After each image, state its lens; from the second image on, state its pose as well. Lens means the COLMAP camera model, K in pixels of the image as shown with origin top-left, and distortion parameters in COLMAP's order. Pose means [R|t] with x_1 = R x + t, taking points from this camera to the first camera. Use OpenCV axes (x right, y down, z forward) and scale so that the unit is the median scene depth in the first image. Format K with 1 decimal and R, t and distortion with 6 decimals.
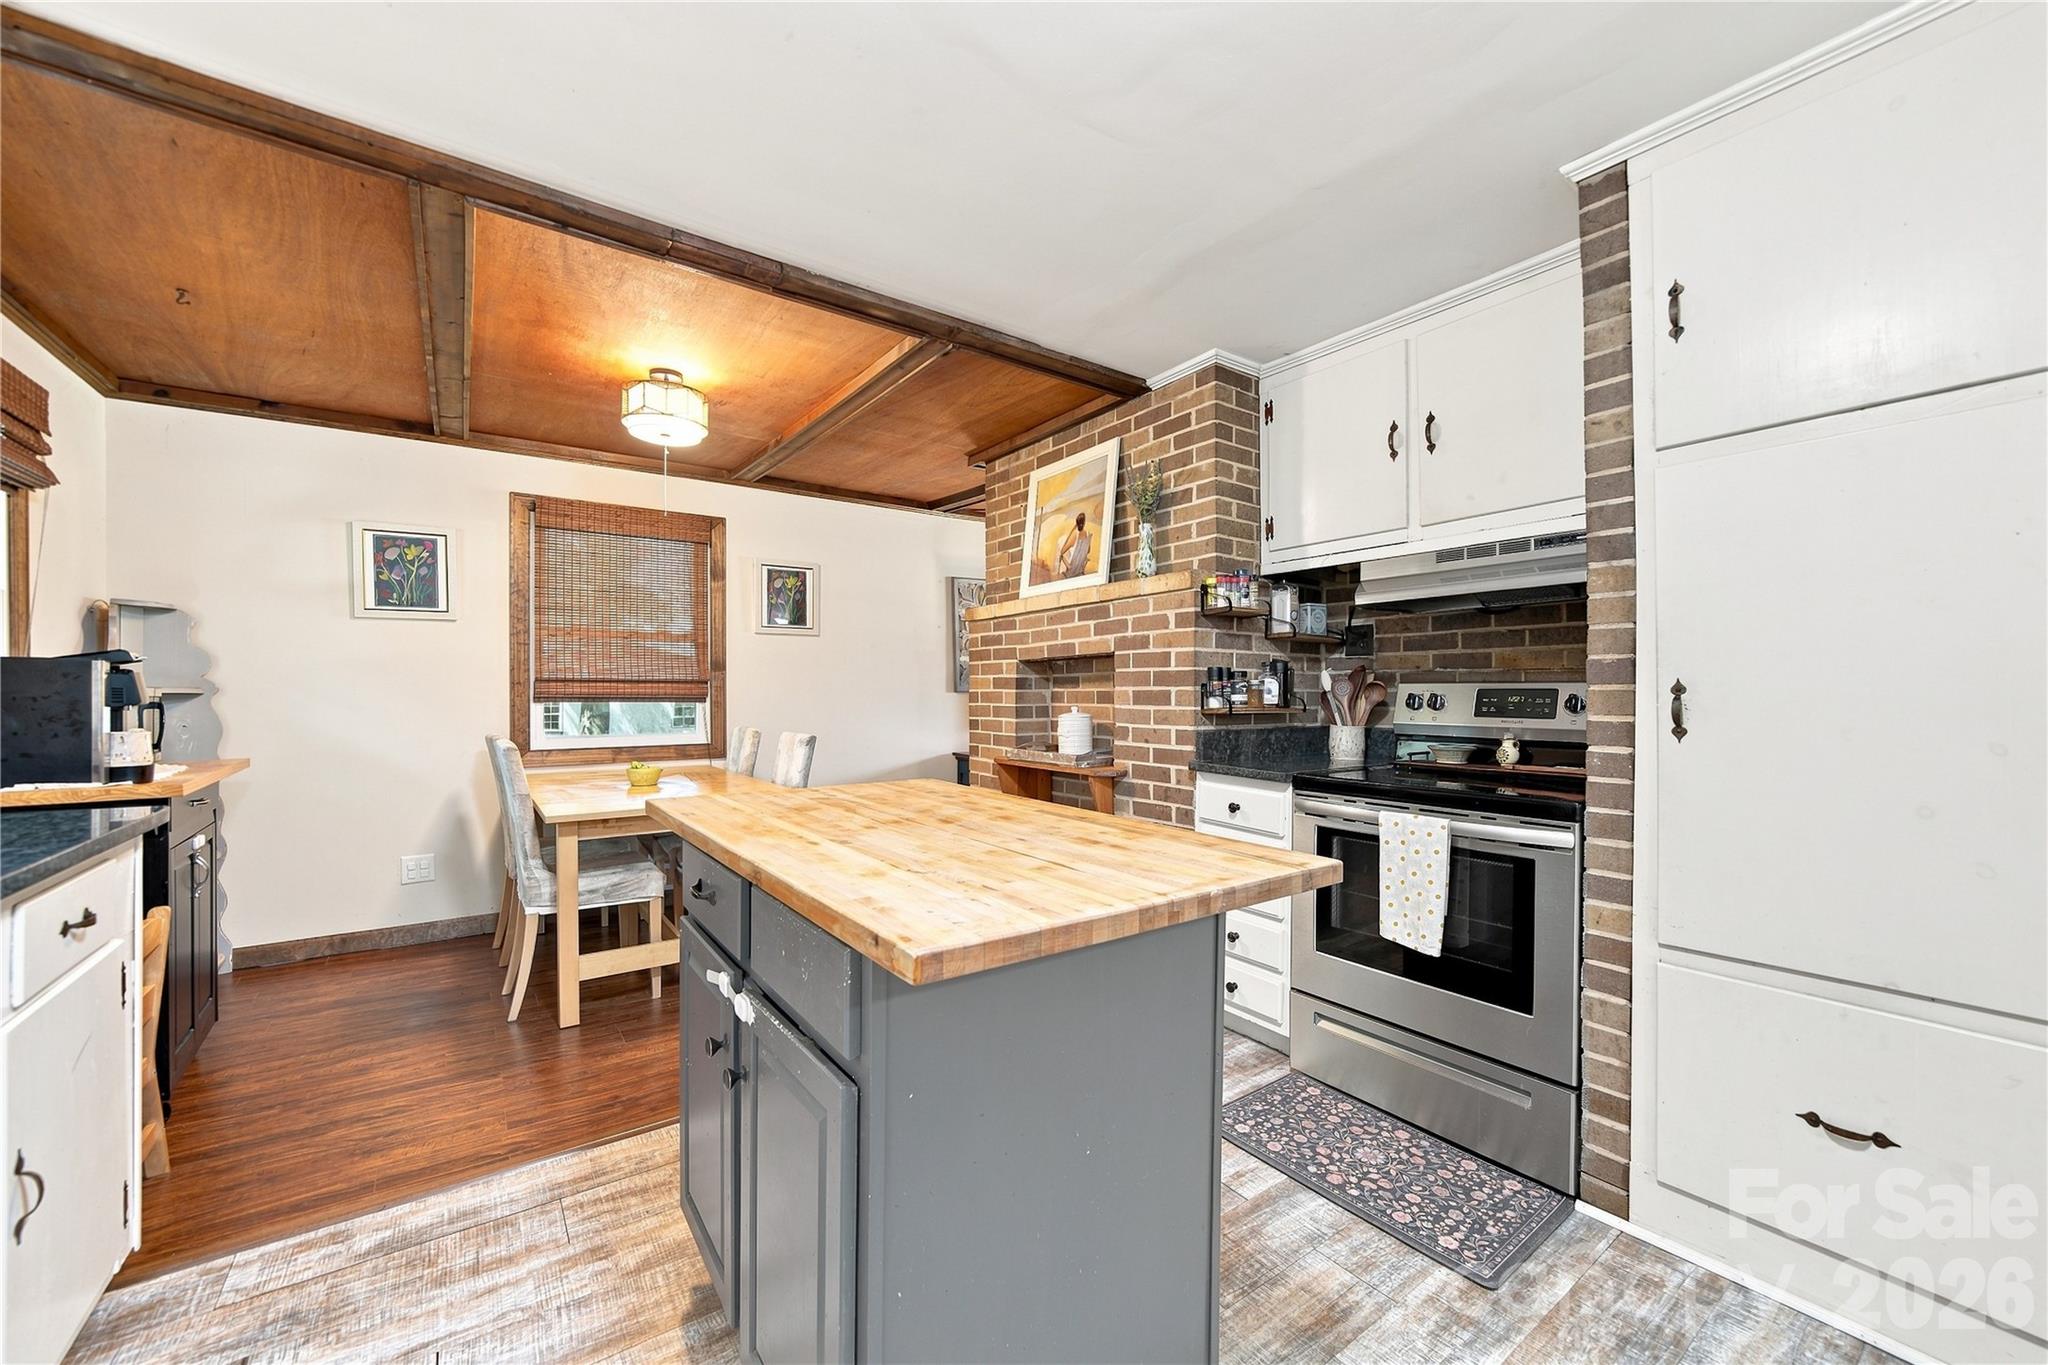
lens RADIAL K [[805.0, 0, 1023.4], [0, 805.0, 689.5], [0, 0, 1]] dist [-0.001889, -0.000056]
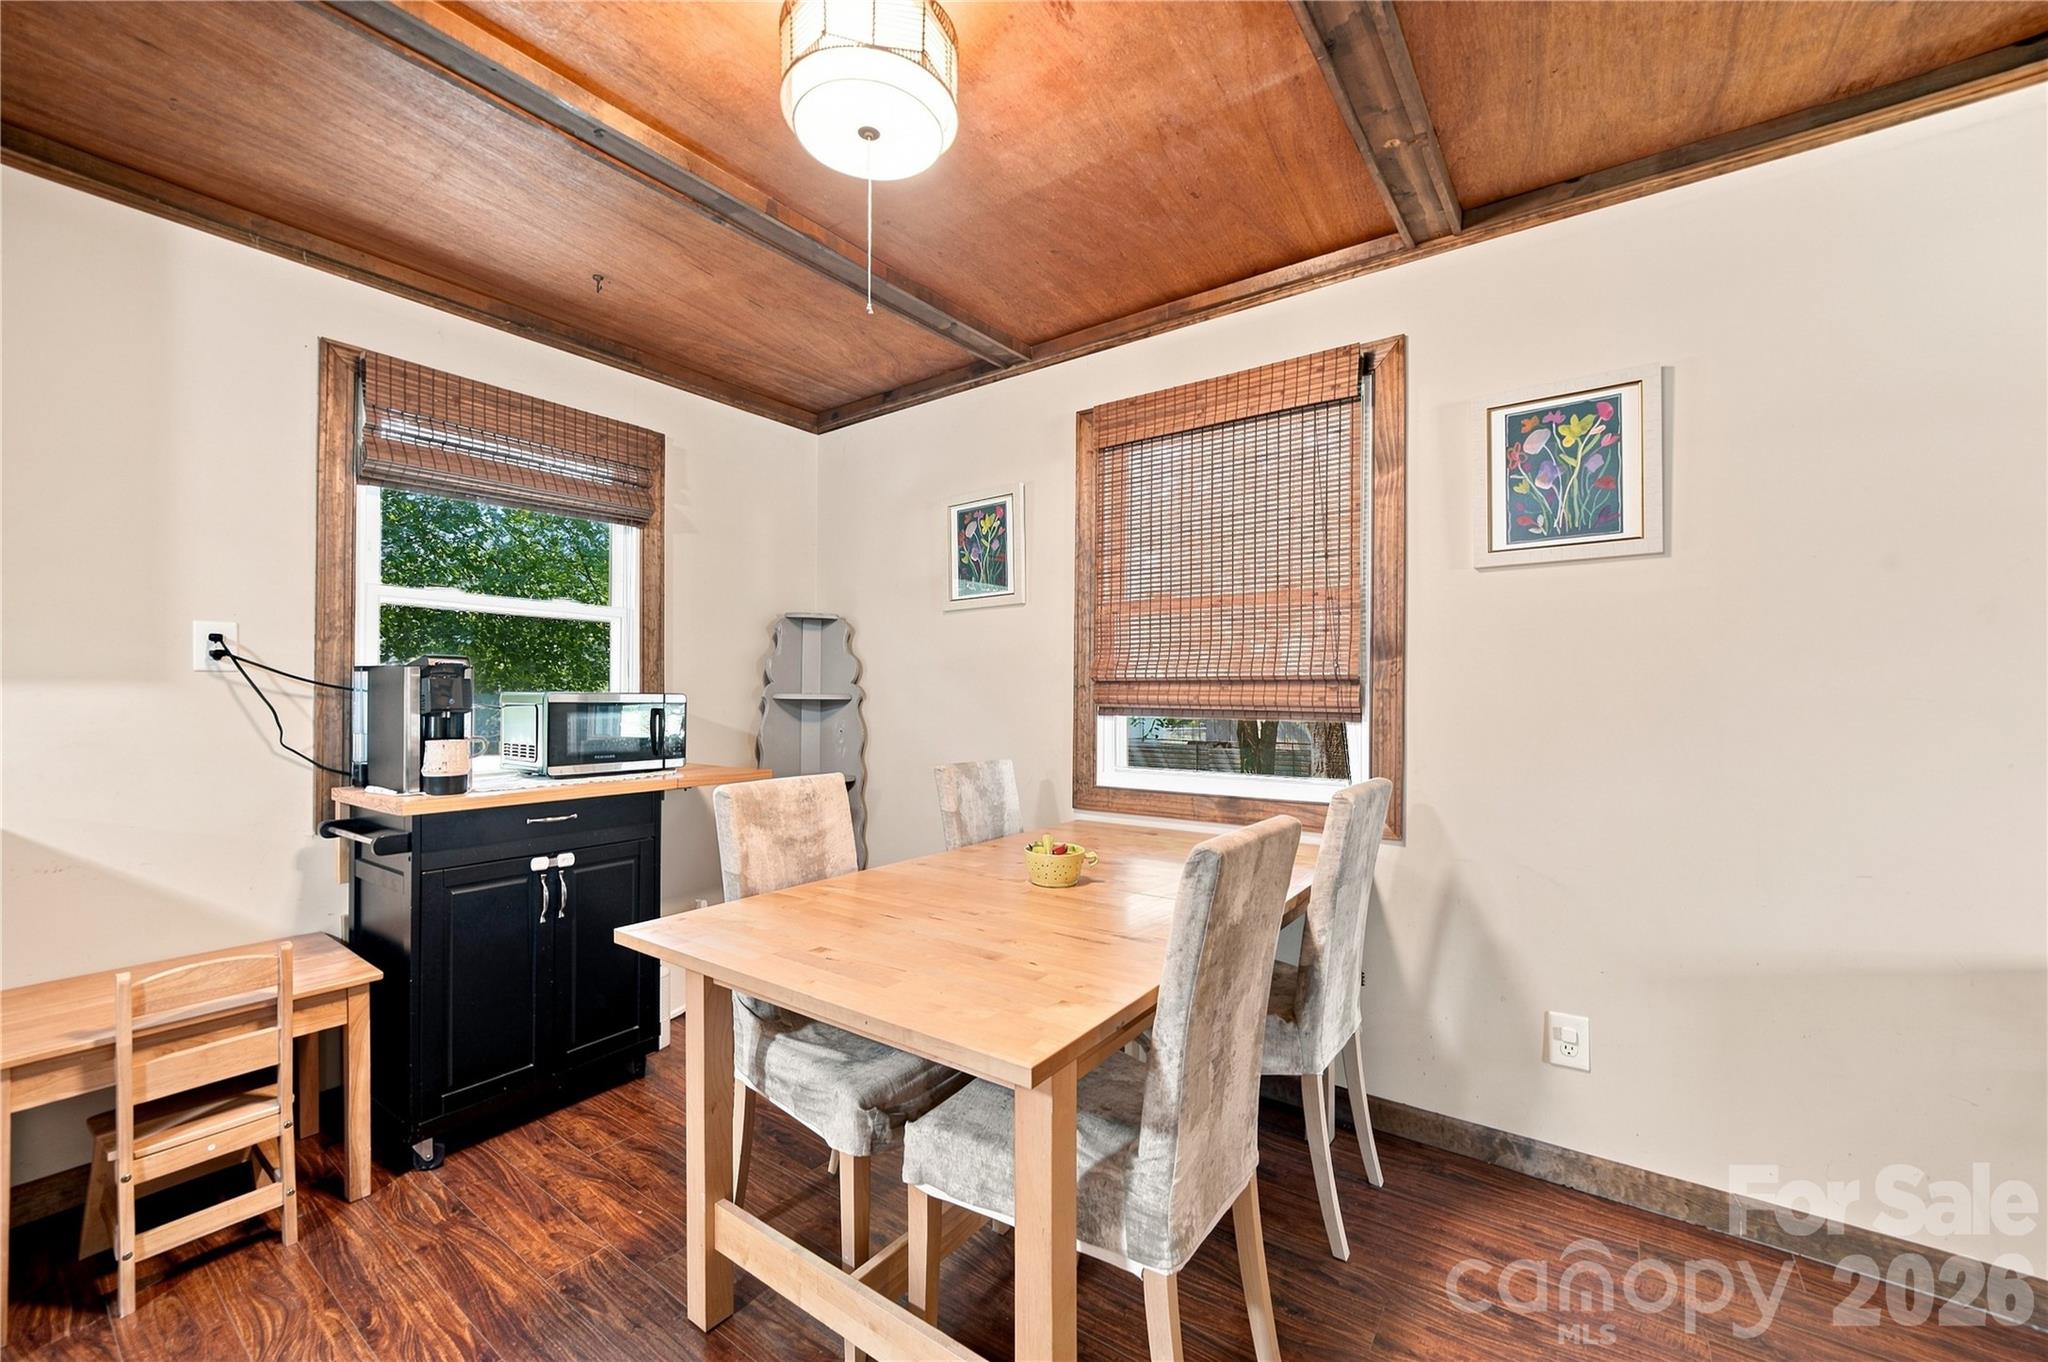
lens RADIAL K [[805.0, 0, 1021.7], [0, 805.0, 683.2], [0, 0, 1]] dist [-0.001889, -0.000056]
pose [[0.310535, -0.010789, -0.950501, 0.011739], [-0.000266, 0.999935, -0.011437, -0.002269], [0.950562, 0.003805, 0.310512, 0.730864]]
